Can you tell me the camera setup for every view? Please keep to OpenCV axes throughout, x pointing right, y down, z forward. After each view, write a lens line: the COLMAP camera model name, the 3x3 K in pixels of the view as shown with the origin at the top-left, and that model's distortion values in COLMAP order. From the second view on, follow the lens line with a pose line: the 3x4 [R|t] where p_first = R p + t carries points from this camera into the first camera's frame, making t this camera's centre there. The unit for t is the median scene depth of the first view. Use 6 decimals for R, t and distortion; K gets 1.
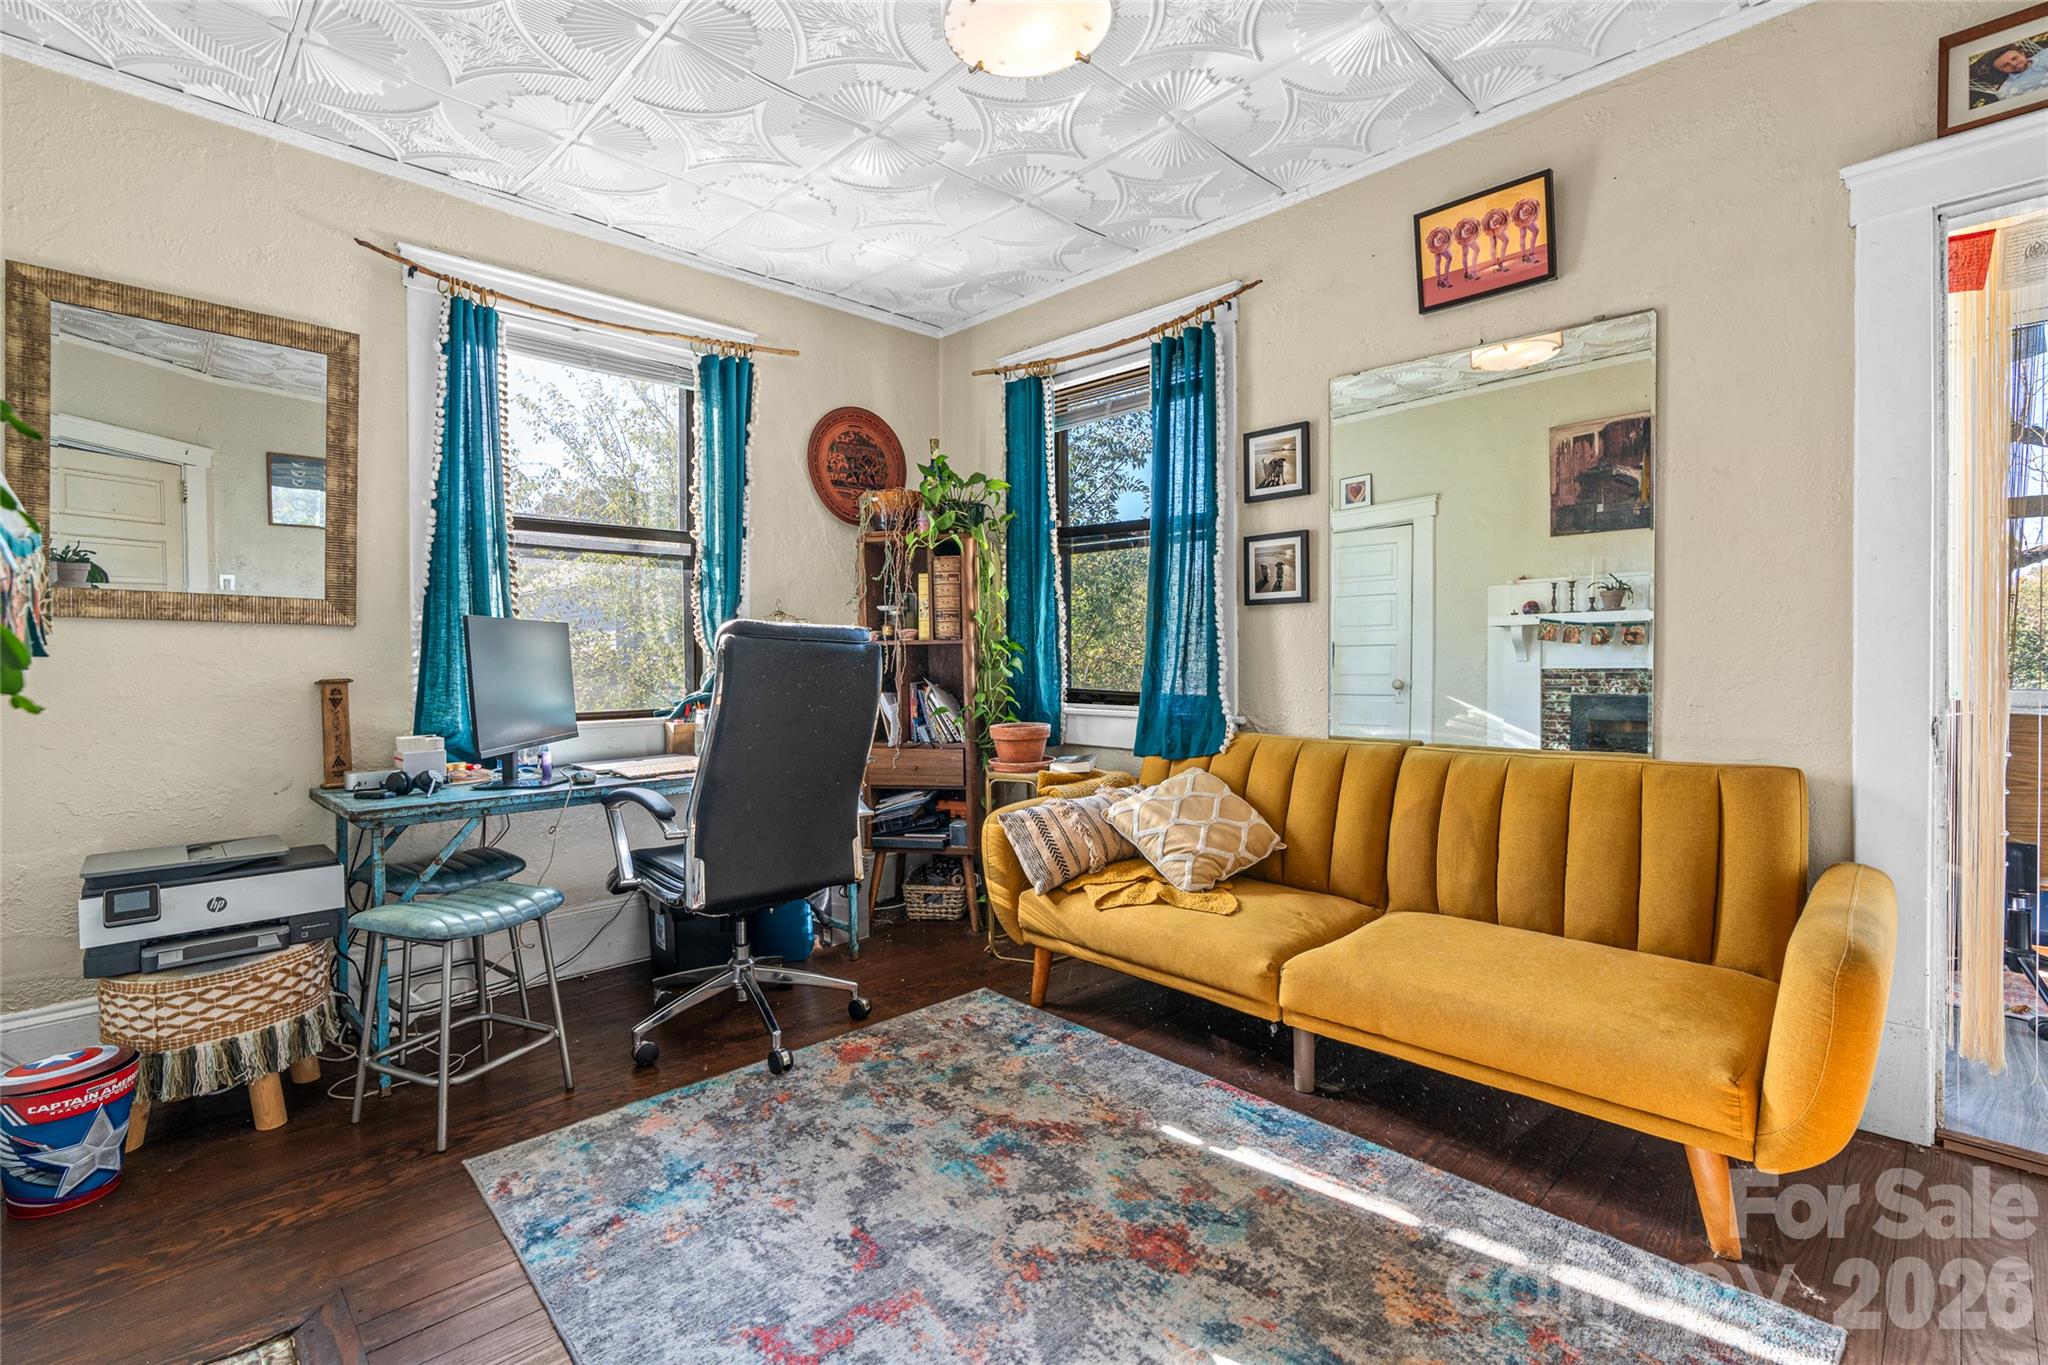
lens RADIAL K [[912.3, 0, 1023.4], [0, 912.3, 668.2], [0, 0, 1]] dist [-0.009302, 0.000182]
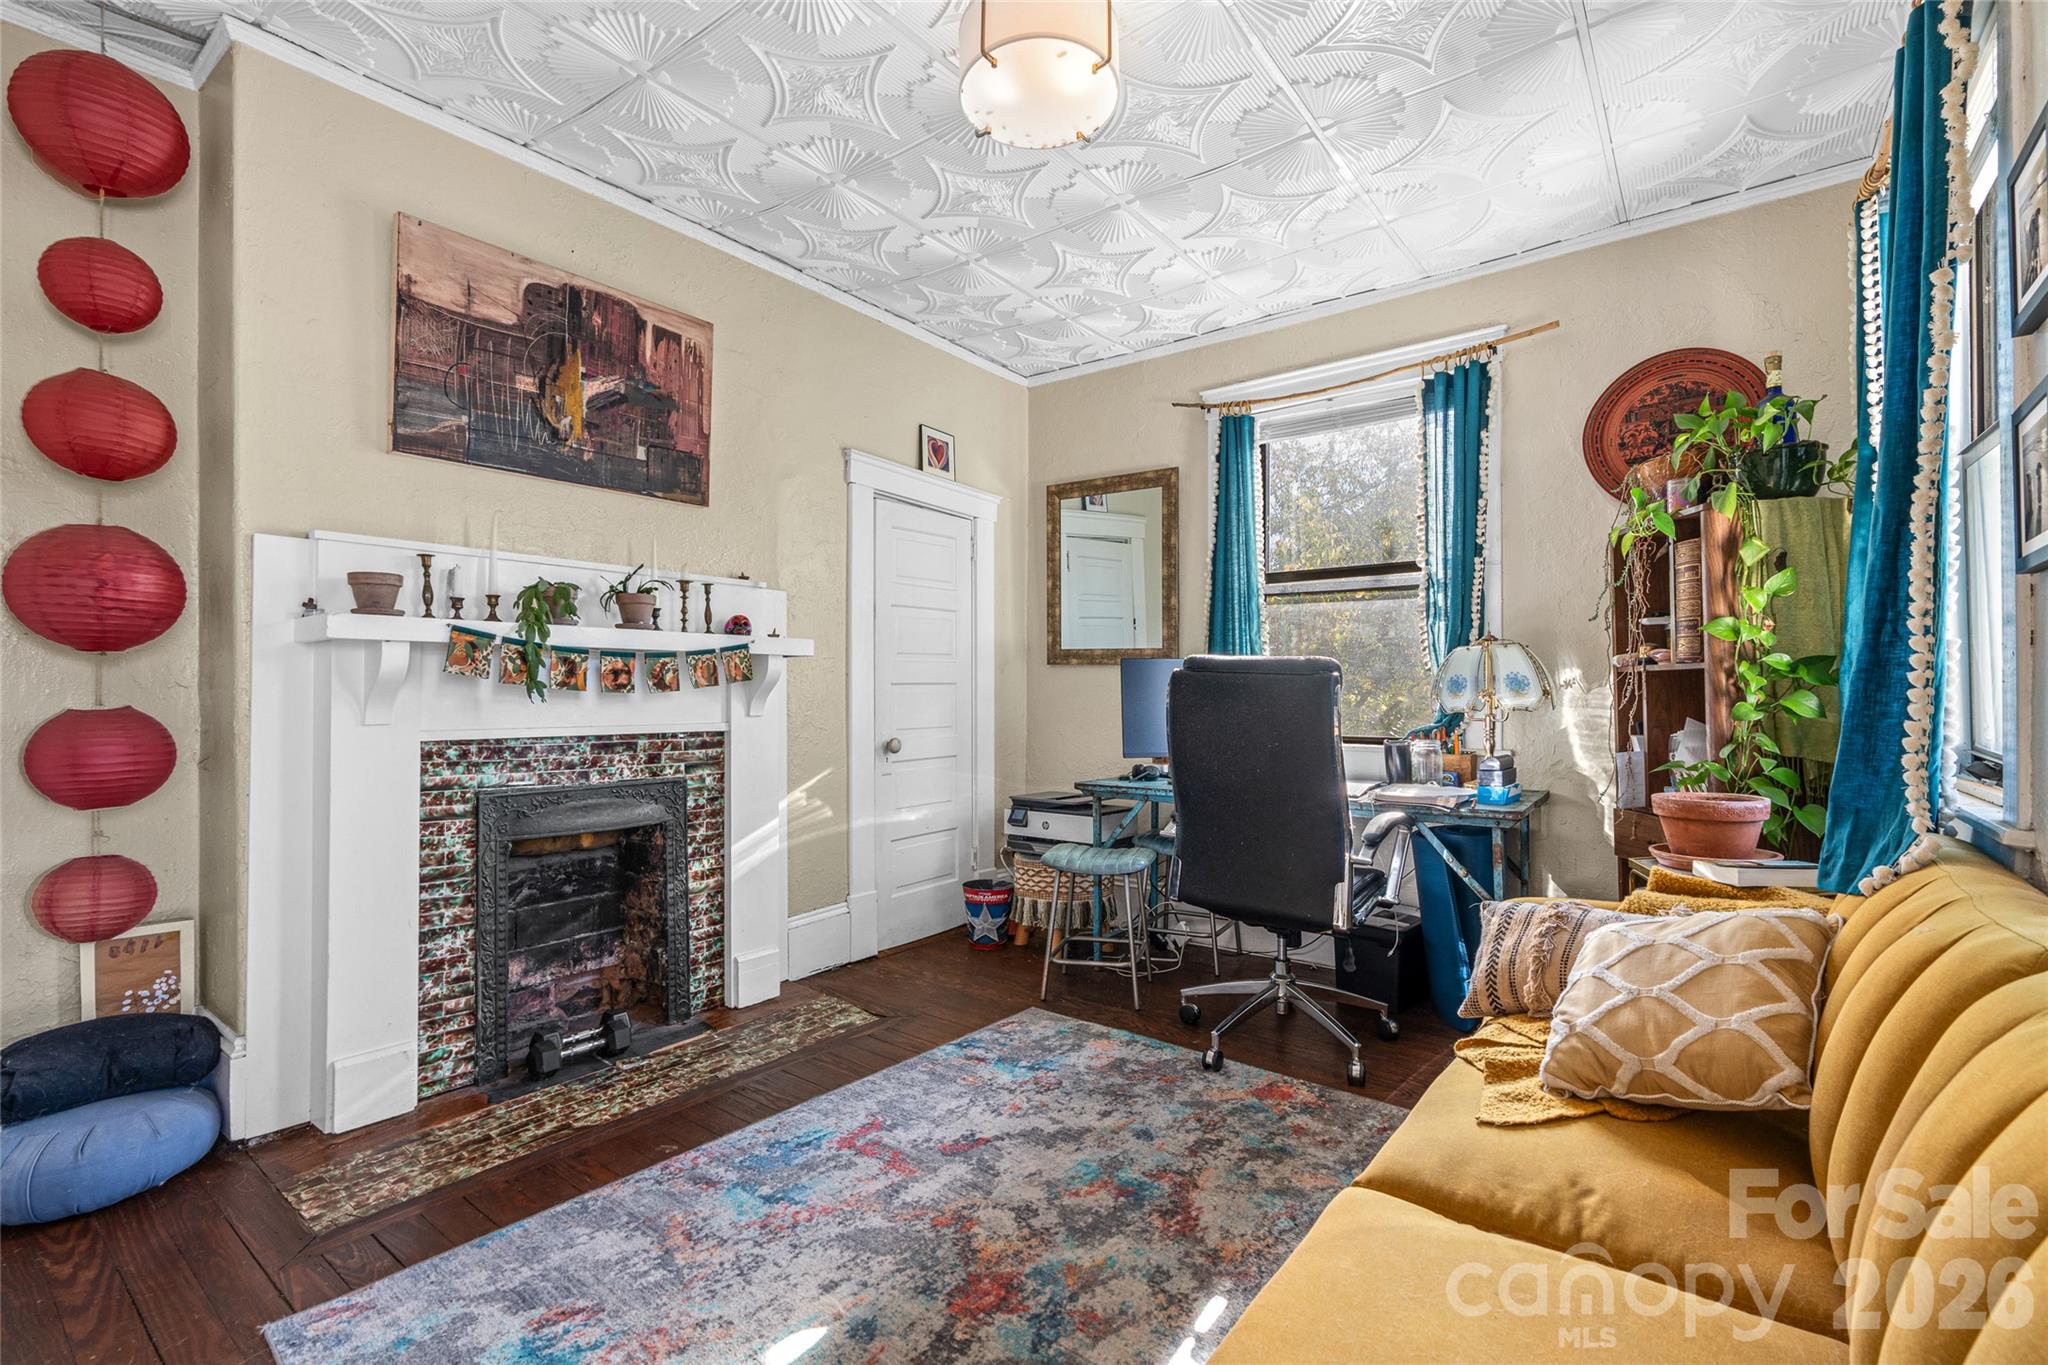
lens RADIAL K [[912.3, 0, 1023.2], [0, 912.3, 682.4], [0, 0, 1]] dist [-0.009302, 0.000182]
pose [[0.140315, 0.000397, -0.990107, 0.873513], [-0.010124, 0.999948, -0.001033, -0.018469], [0.990055, 0.010169, 0.140311, 0.691831]]
